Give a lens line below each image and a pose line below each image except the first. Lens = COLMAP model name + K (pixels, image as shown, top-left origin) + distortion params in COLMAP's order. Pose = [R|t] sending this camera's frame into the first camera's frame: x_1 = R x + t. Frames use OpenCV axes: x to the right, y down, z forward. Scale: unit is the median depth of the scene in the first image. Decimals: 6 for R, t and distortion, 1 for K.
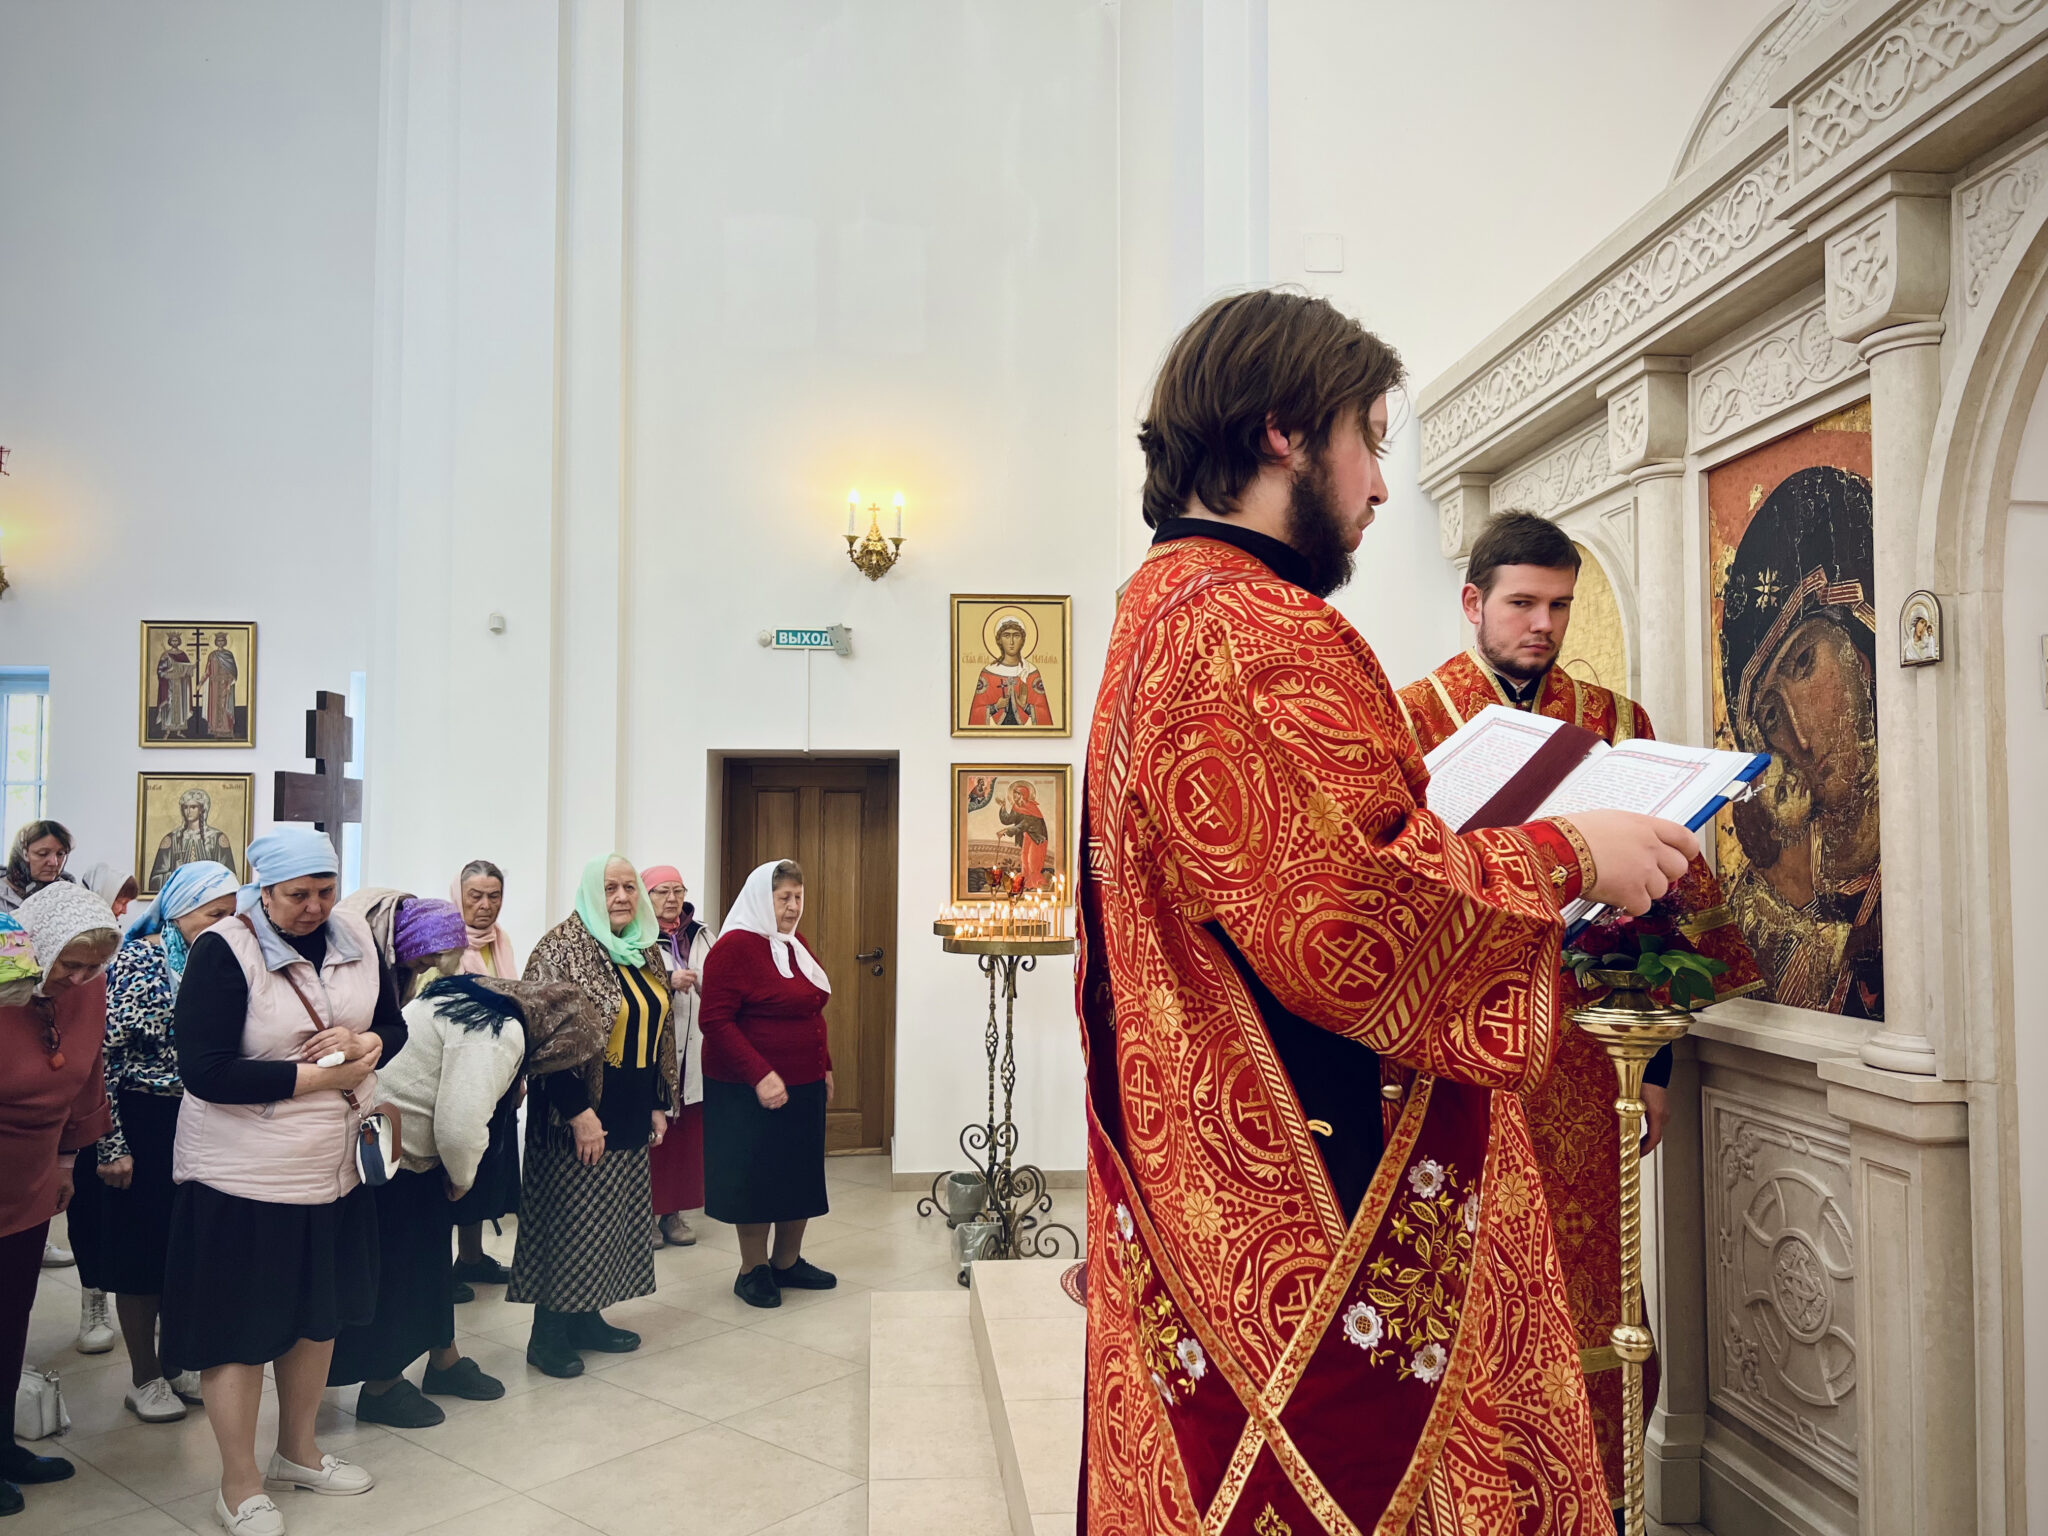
lens RADIAL K [[1540.3, 0, 1031.9], [0, 1540.3, 770.2], [0, 0, 1]] dist [0.030717, -0.037956]
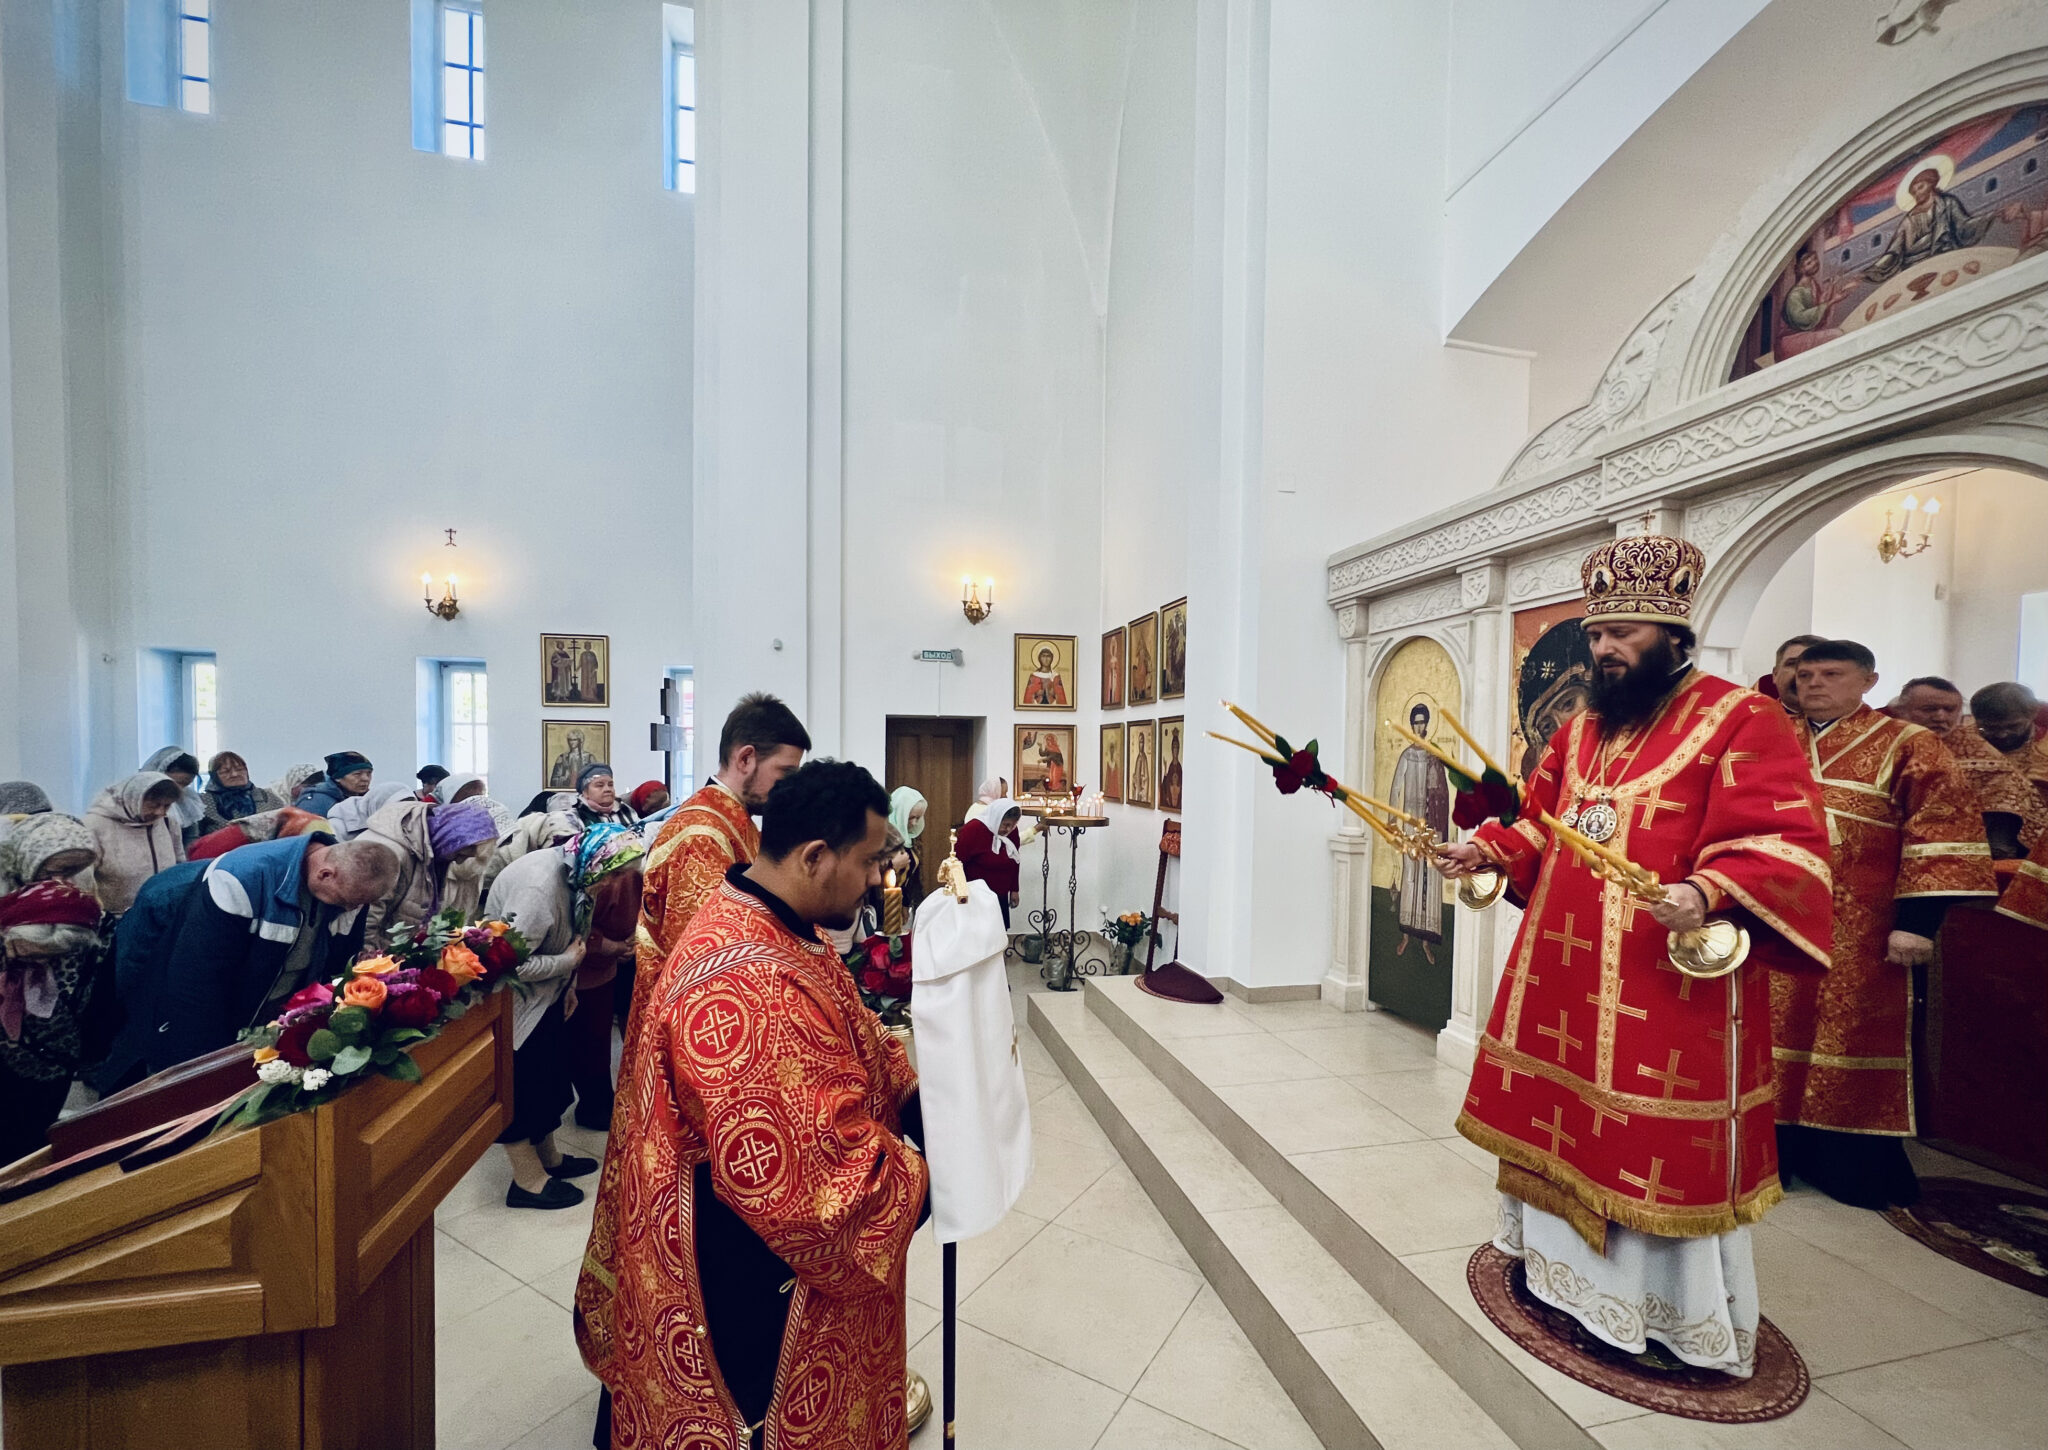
lens RADIAL K [[850.7, 0, 1044.4], [0, 850.7, 784.3], [0, 0, 1]] dist [0.000529, -0.000592]
pose [[0.990327, 0.005571, 0.138642, -0.392622], [-0.016935, 0.996576, 0.080929, -0.038012], [-0.137716, -0.082494, 0.987030, -0.115509]]
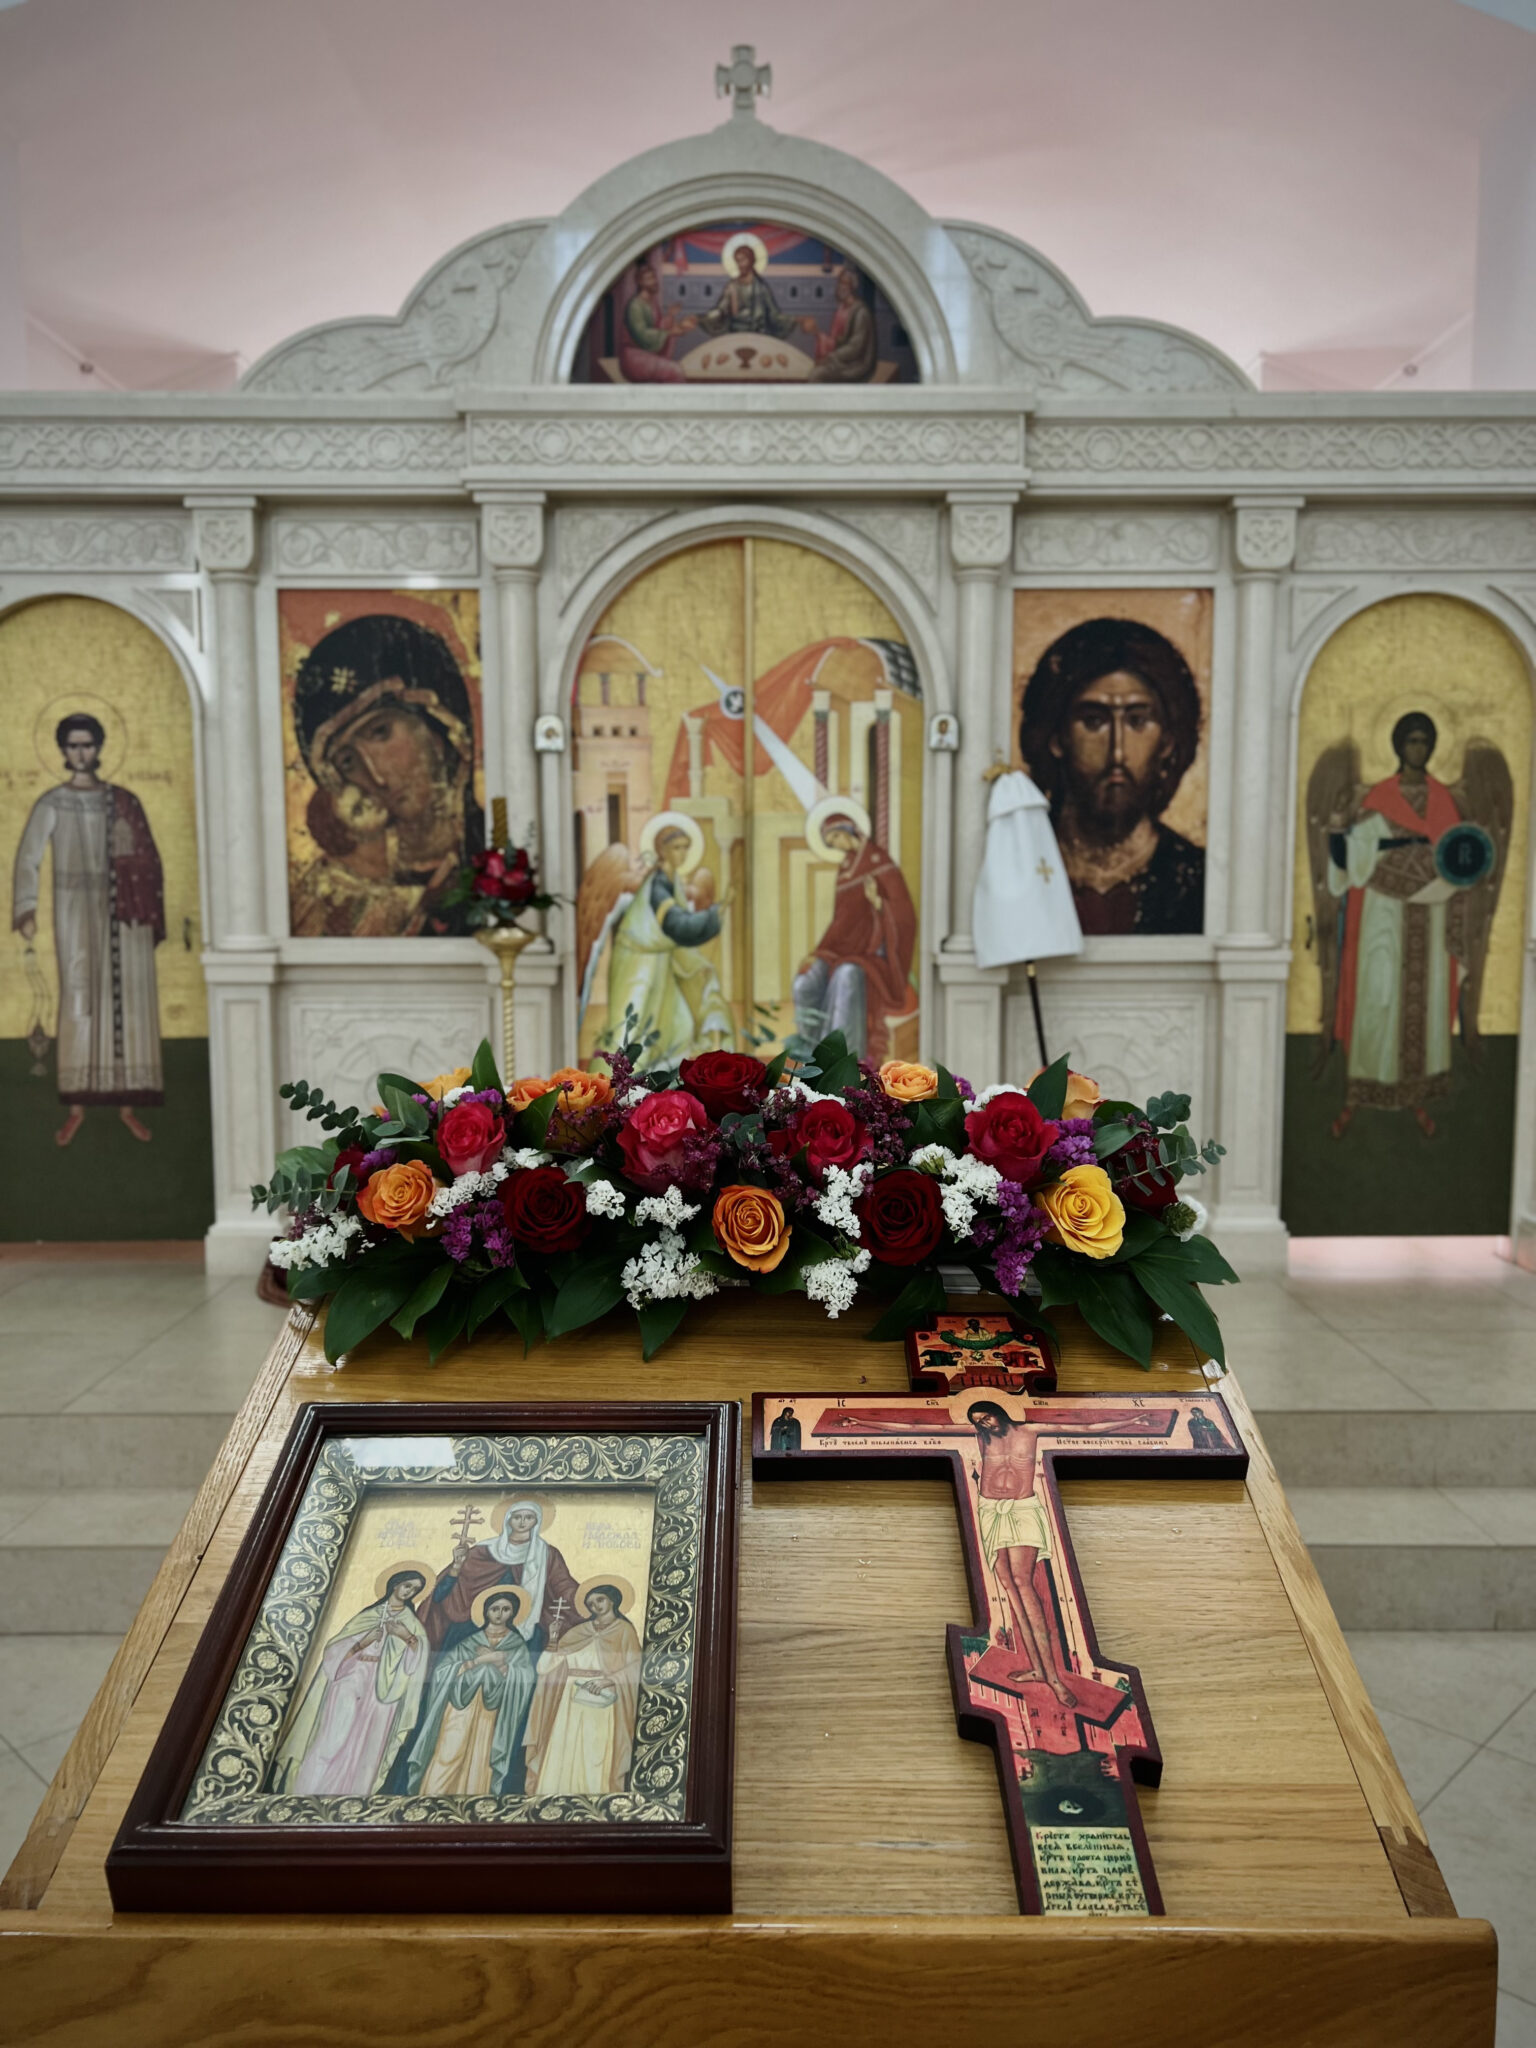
lens RADIAL K [[1540.3, 0, 775.9], [0, 1540.3, 1037.8], [0, 0, 1]] dist [0.030717, -0.037956]
pose [[0.091745, -0.105178, 0.990212, -1.056167], [-0.048269, 0.992768, 0.109921, 0.049942], [-0.994612, -0.057881, 0.086004, 0.378669]]
